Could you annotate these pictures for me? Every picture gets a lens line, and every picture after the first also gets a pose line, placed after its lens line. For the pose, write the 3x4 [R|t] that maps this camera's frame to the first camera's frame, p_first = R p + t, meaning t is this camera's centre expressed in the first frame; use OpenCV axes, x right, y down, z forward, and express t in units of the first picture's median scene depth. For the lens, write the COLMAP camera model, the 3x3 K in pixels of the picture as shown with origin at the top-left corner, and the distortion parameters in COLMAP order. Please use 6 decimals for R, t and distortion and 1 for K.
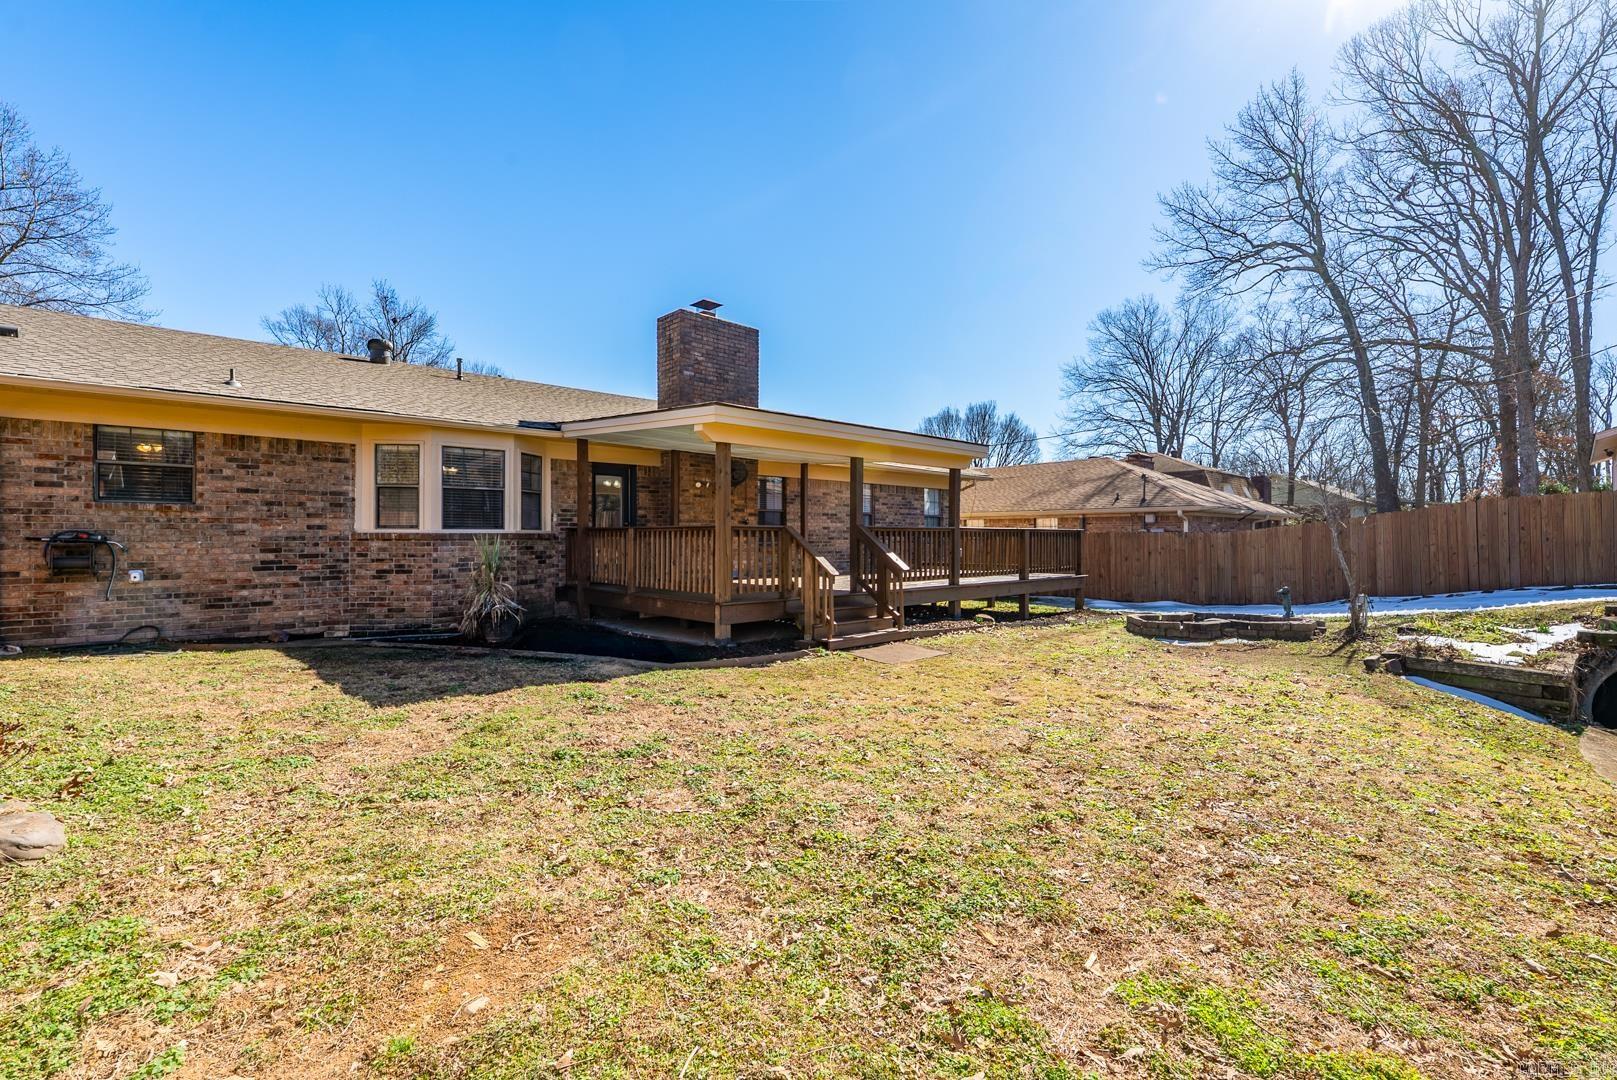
lens RADIAL K [[726.1, 0, 803.9], [0, 726.1, 543.7], [0, 0, 1]] dist [-0.004364, 0.000567]
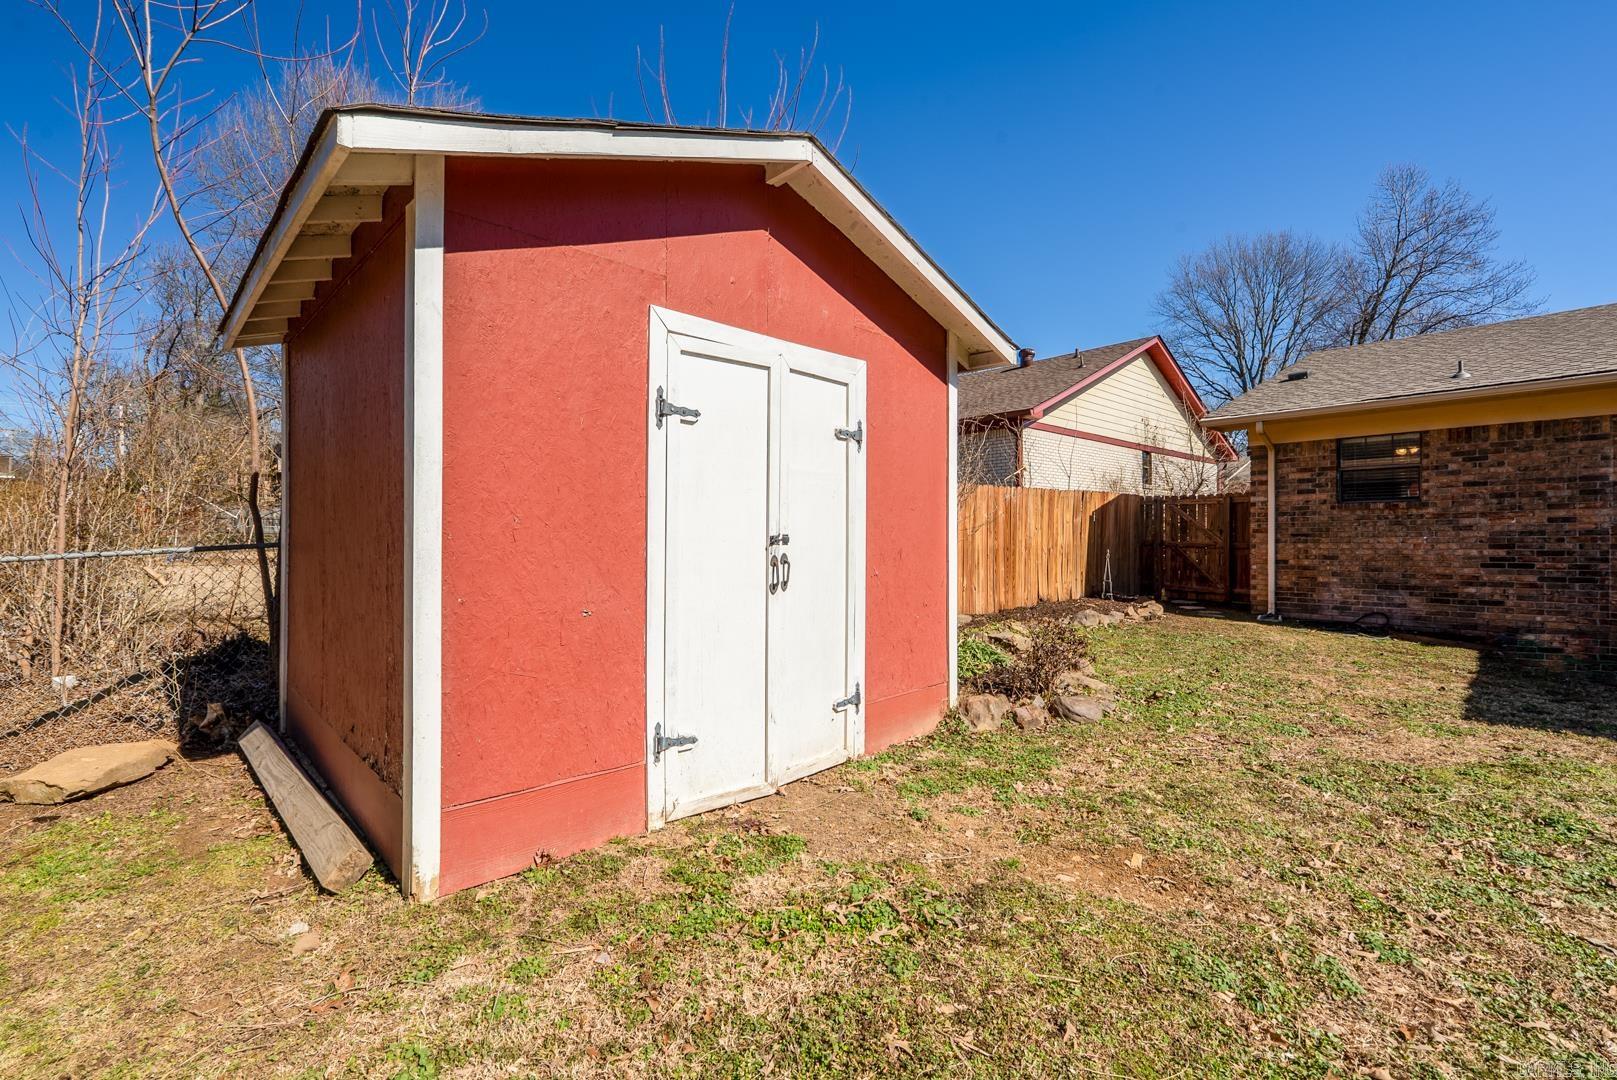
lens RADIAL K [[726.1, 0, 804.0], [0, 726.1, 536.9], [0, 0, 1]] dist [-0.004364, 0.000567]
pose [[-0.025078, -0.004780, -0.999674, 0.214841], [-0.004485, 0.999979, -0.004669, 0.005788], [0.999675, 0.004366, -0.025099, 0.135165]]
